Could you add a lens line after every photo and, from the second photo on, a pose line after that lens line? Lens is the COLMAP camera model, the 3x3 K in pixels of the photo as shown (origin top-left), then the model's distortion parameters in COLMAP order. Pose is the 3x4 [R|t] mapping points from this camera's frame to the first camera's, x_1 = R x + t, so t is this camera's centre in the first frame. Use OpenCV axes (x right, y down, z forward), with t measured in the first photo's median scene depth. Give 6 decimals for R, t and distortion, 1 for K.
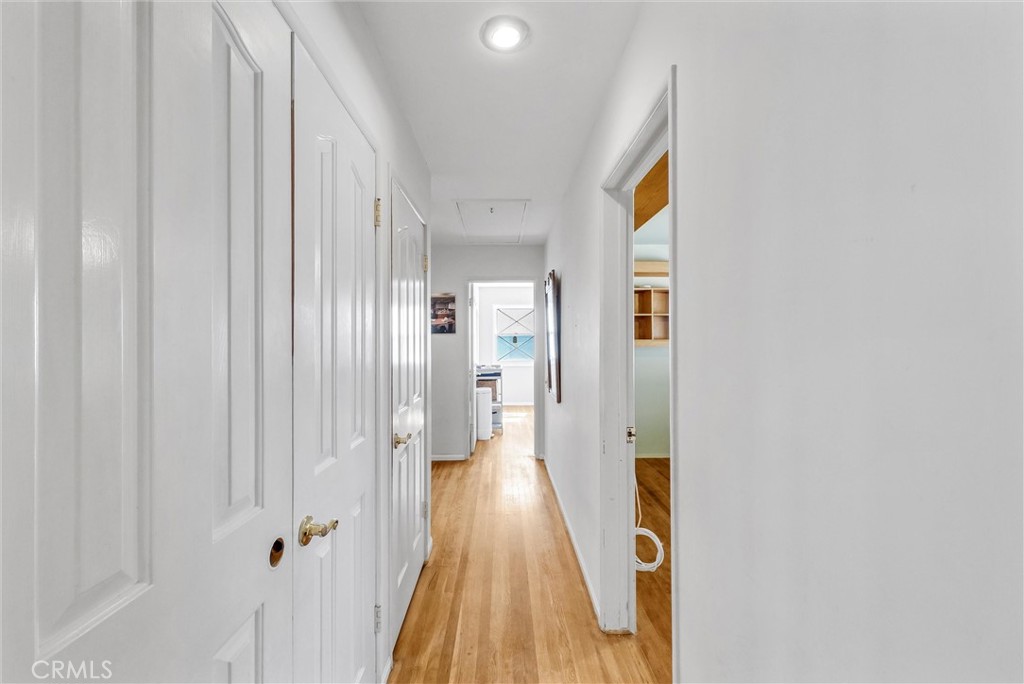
lens RADIAL K [[425.8, 0, 514.5], [0, 425.8, 345.7], [0, 0, 1]] dist [0.001859, 0.000001]
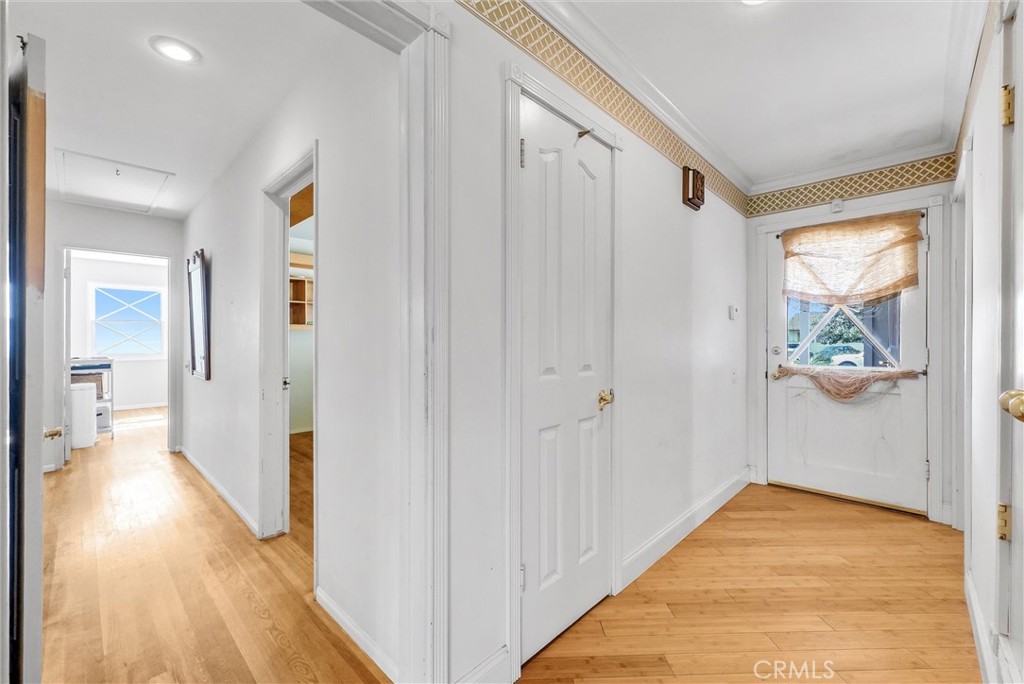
lens RADIAL K [[425.8, 0, 514.5], [0, 425.8, 345.7], [0, 0, 1]] dist [0.001859, 0.000001]
pose [[0.723102, 0.006756, 0.690709, -0.069150], [-0.003763, 0.999976, -0.005841, 0.052897], [-0.690731, 0.001624, 0.723110, -0.239689]]
